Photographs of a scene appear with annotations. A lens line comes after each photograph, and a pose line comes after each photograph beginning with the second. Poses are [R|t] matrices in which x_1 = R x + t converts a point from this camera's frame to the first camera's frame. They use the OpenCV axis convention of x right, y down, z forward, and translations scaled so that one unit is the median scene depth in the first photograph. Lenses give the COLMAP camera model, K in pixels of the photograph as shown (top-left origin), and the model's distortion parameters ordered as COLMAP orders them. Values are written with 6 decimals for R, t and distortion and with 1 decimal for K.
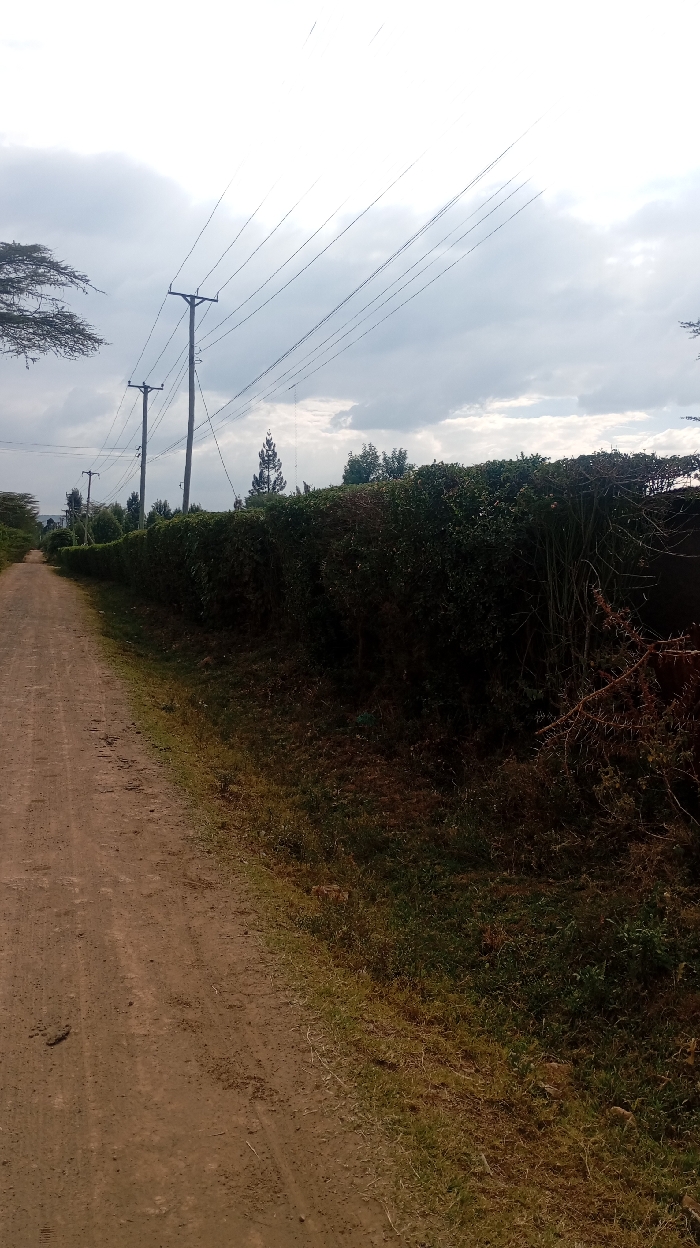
lens RADIAL K [[1039.6, 0, 349.6], [0, 1039.6, 601.1], [0, 0, 1]] dist [0.070558, -0.007959]
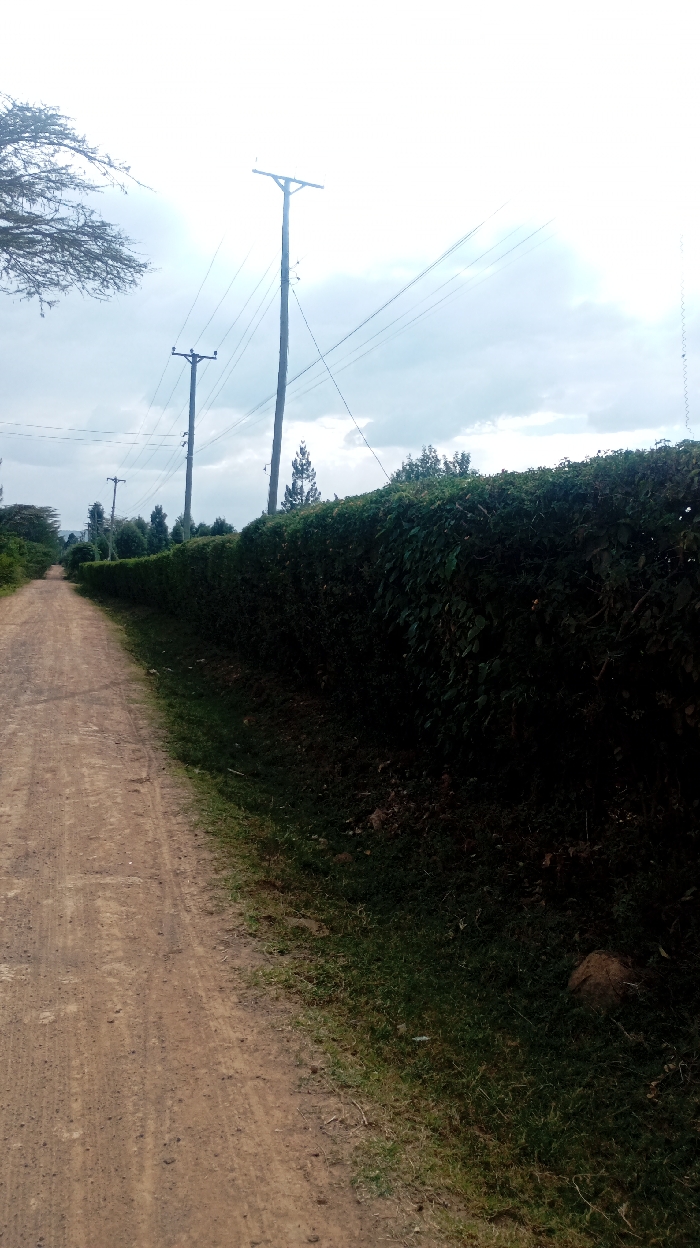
lens RADIAL K [[1040.2, 0, 305.3], [0, 1040.2, 607.6], [0, 0, 1]] dist [0.054745, -0.002927]
pose [[0.998305, 0.005991, -0.057893, -0.042548], [-0.006520, 0.999939, -0.008946, -0.007775], [0.057836, 0.009308, 0.998283, 0.149981]]
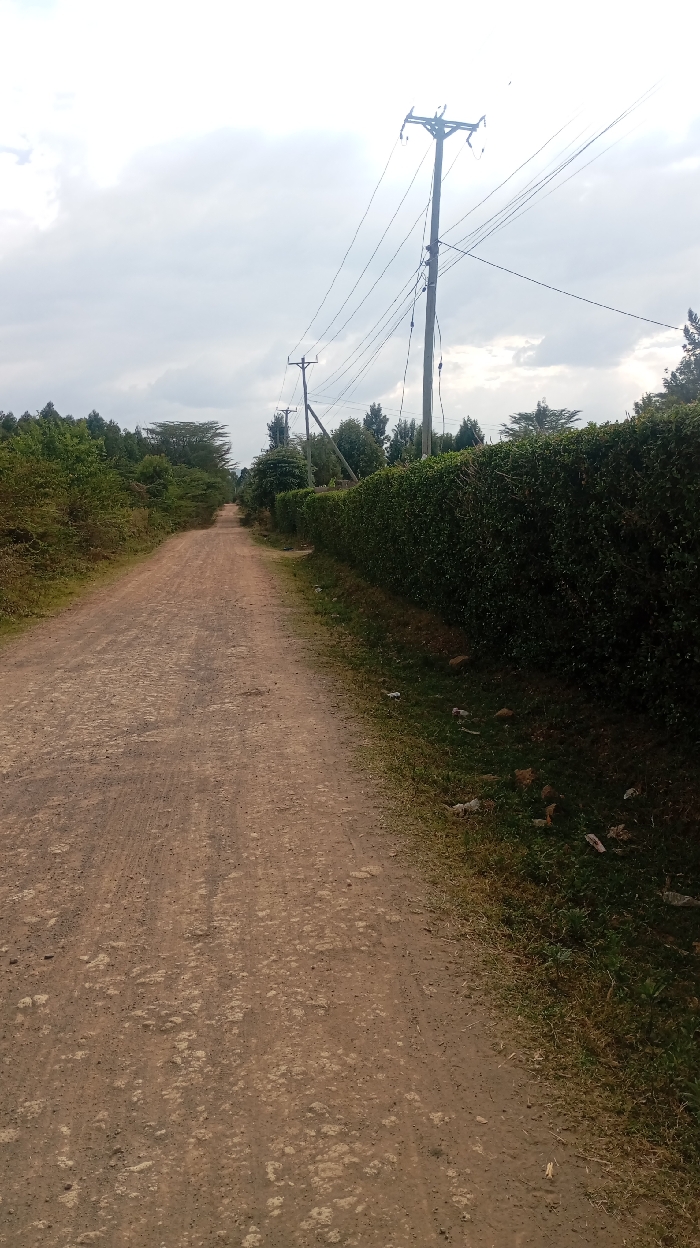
lens RADIAL K [[1039.6, 0, 349.6], [0, 1039.6, 601.1], [0, 0, 1]] dist [0.070558, -0.007959]
pose [[0.983195, -0.027924, -0.180408, -0.291184], [0.037154, 0.998157, 0.047990, -0.044408], [0.178735, -0.053887, 0.982420, 0.983818]]
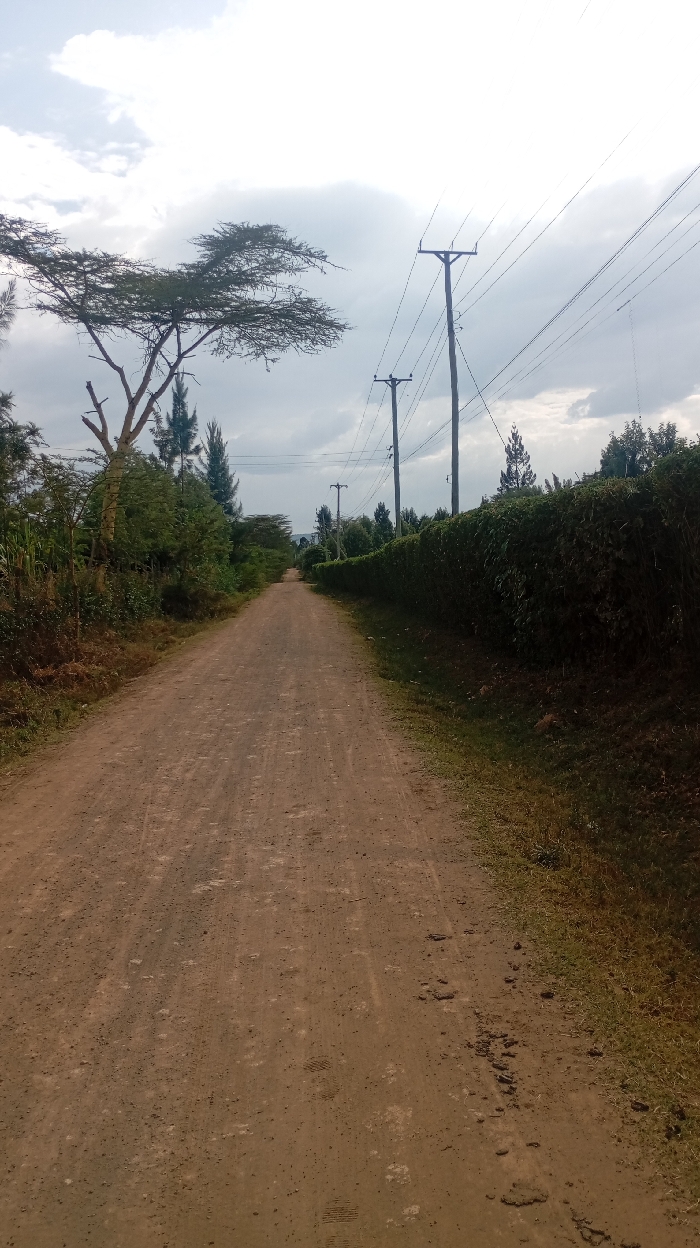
lens RADIAL K [[1039.6, 0, 349.6], [0, 1039.6, 601.1], [0, 0, 1]] dist [0.070558, -0.007959]
pose [[0.968748, -0.075873, -0.236158, -0.020668], [0.075322, 0.997095, -0.011368, -0.003925], [0.236334, -0.006776, 0.971648, 0.070921]]
